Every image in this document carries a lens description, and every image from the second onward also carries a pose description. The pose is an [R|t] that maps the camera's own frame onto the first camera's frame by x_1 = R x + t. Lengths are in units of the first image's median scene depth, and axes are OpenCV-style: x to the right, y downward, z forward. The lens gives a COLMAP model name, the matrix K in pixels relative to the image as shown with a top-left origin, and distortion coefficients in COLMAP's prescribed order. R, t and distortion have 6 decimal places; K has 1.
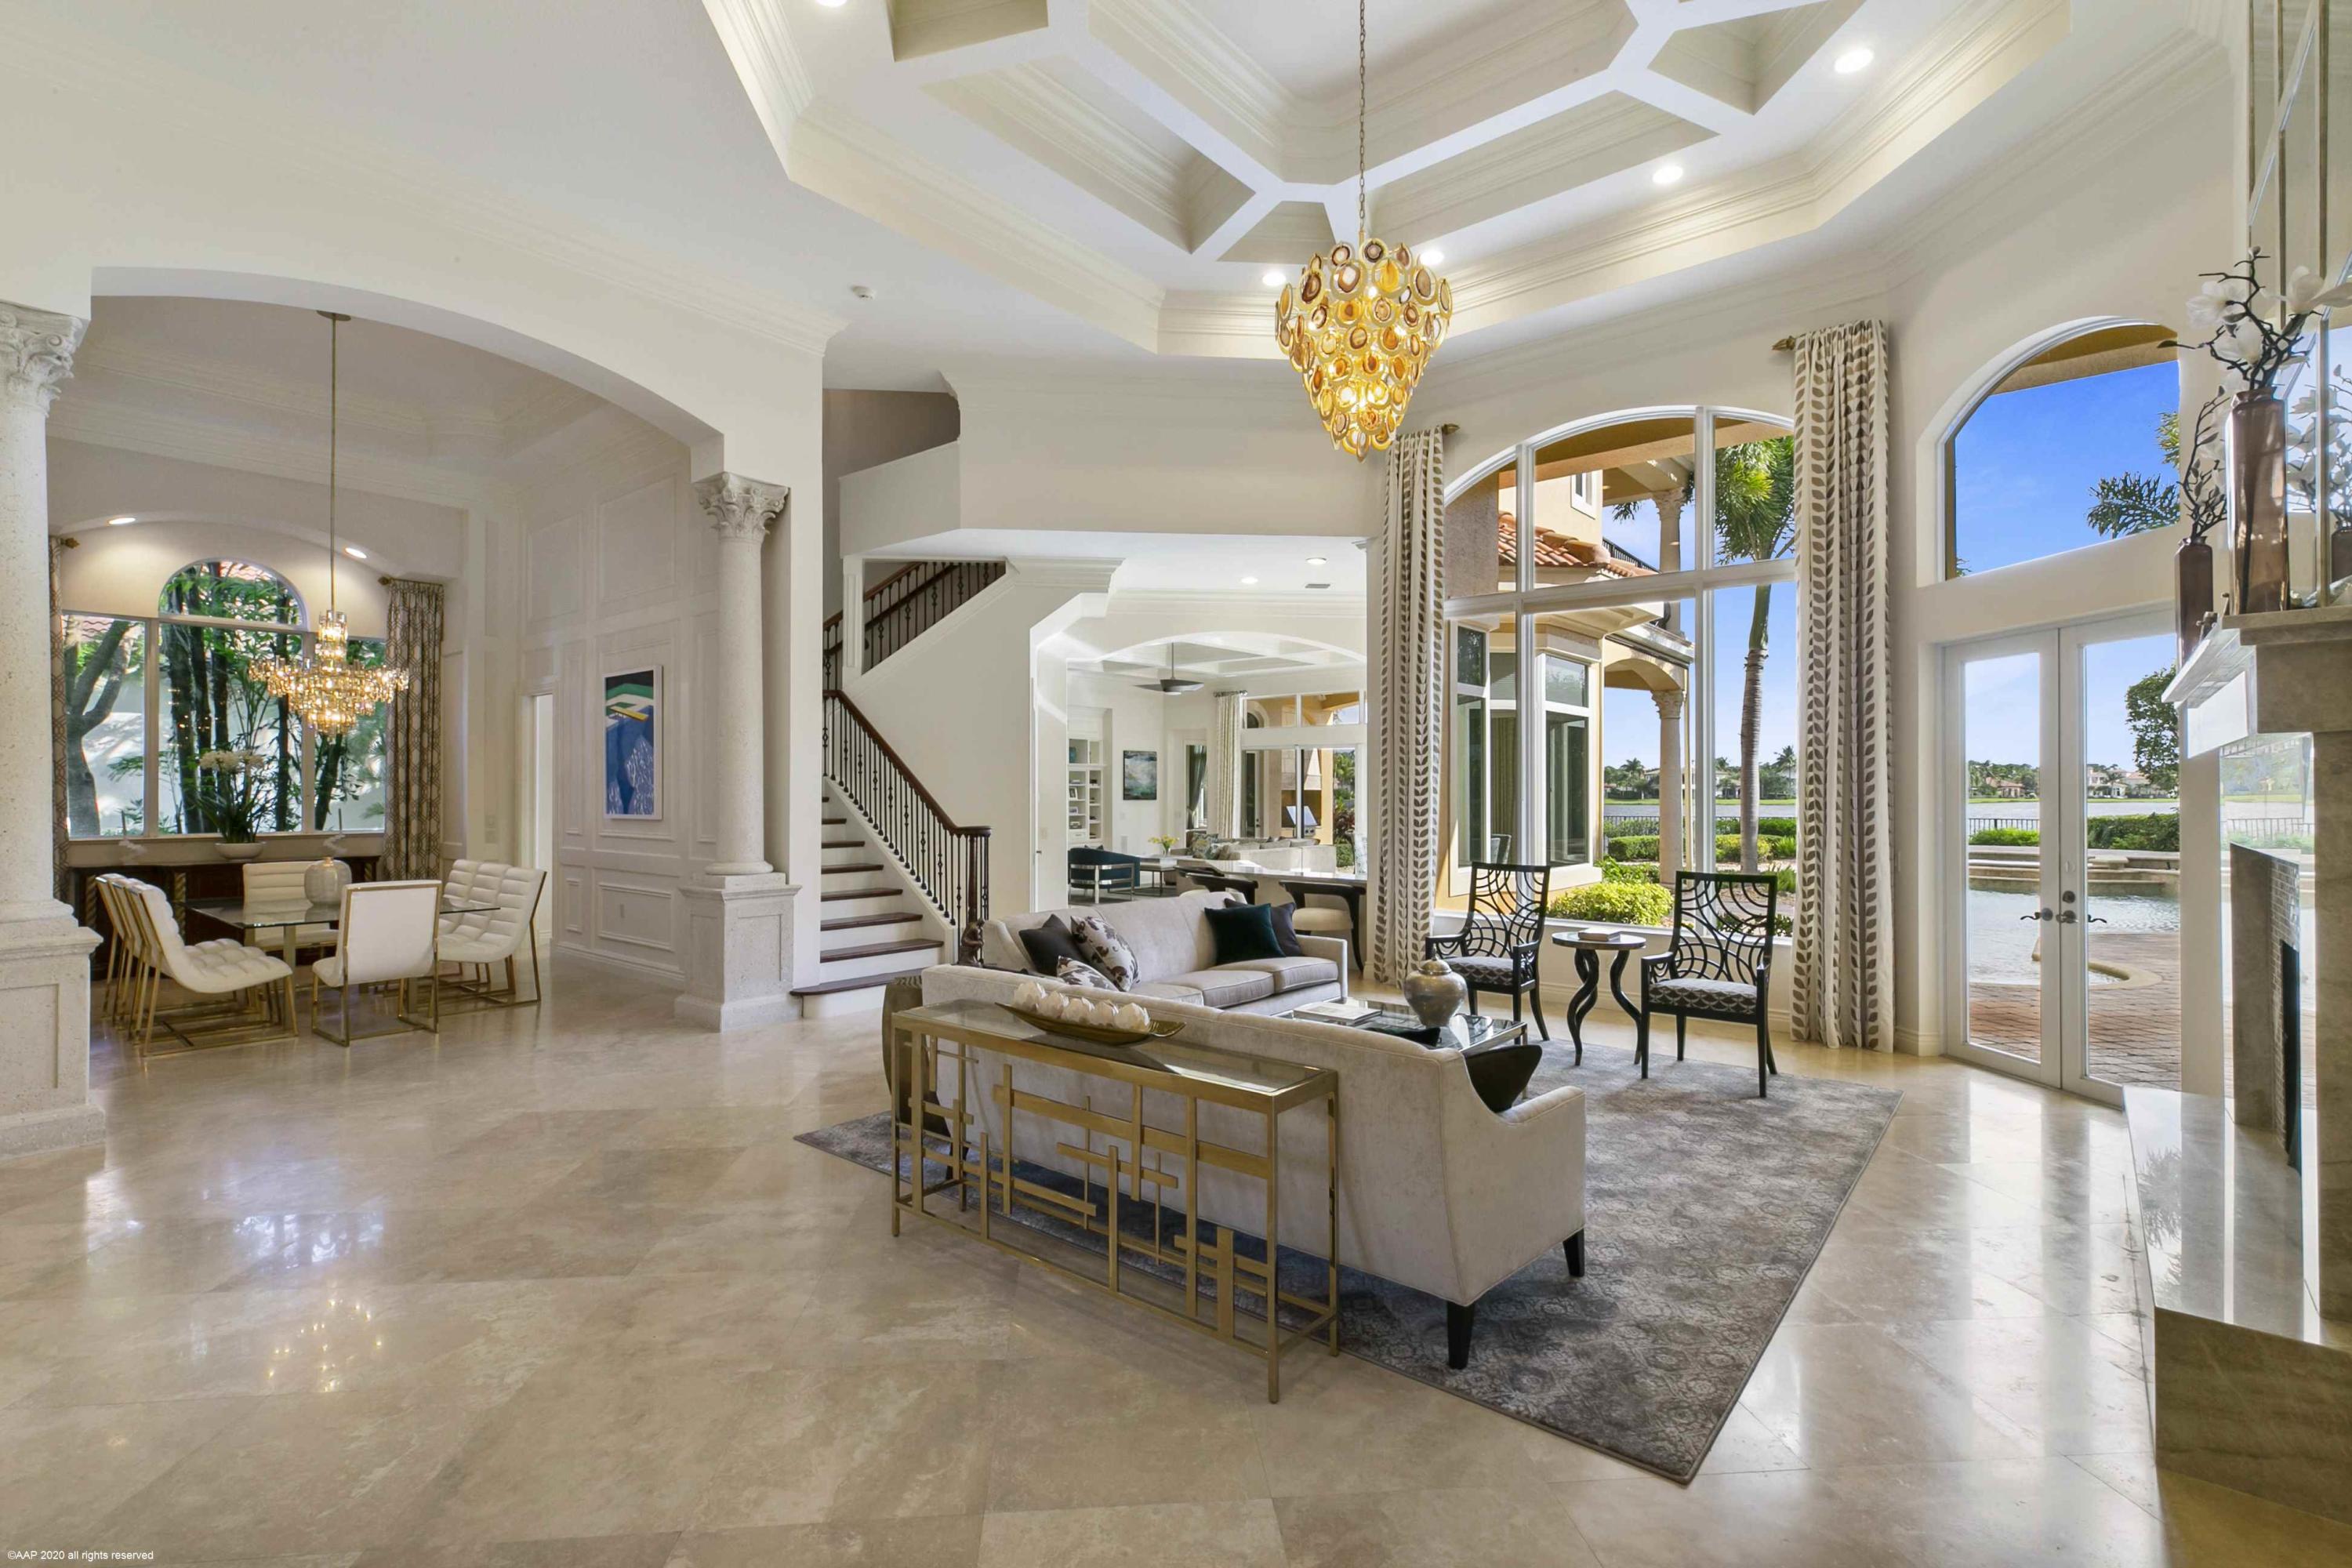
lens RADIAL K [[1060.2, 0, 1167.2], [0, 1060.2, 780.6], [0, 0, 1]] dist [0.008010, -0.000787]
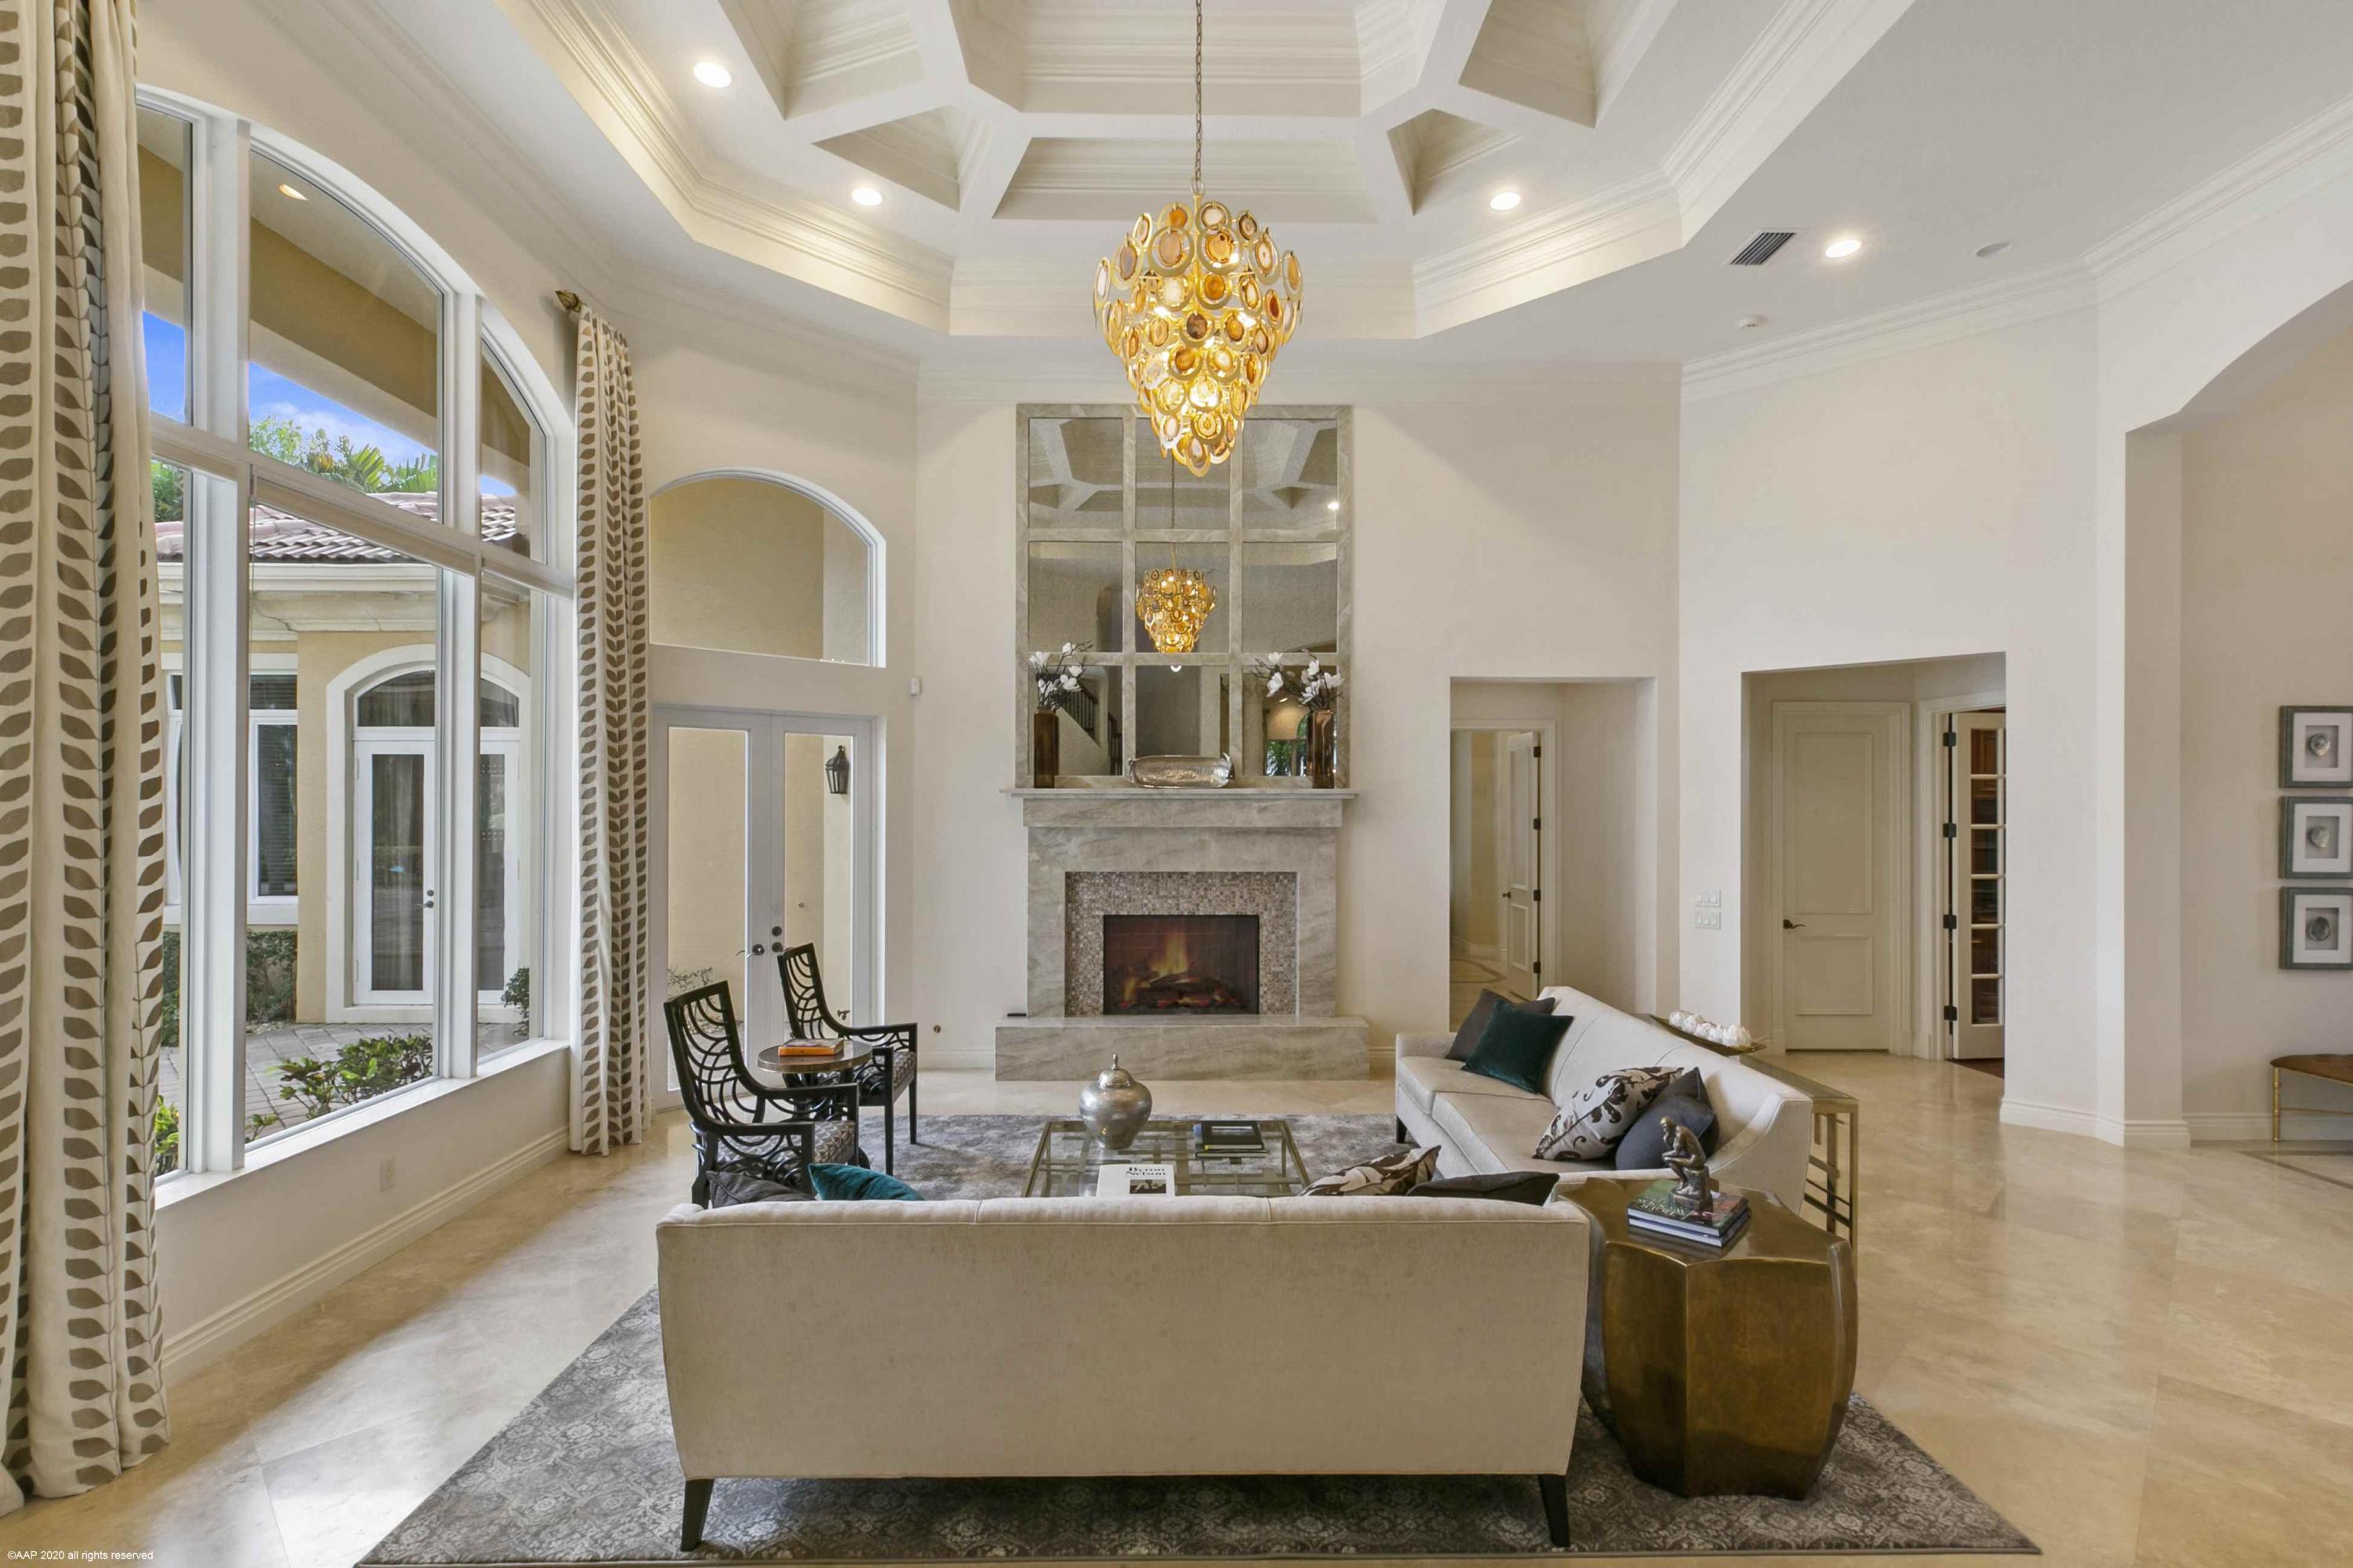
lens RADIAL K [[1060.7, 0, 1177.4], [0, 1060.7, 805.9], [0, 0, 1]] dist [0.008010, -0.000787]
pose [[-0.636994, -0.001472, 0.770867, -0.267405], [-0.009063, 0.999943, -0.005579, -0.023316], [-0.770815, -0.010541, -0.636971, 0.925817]]
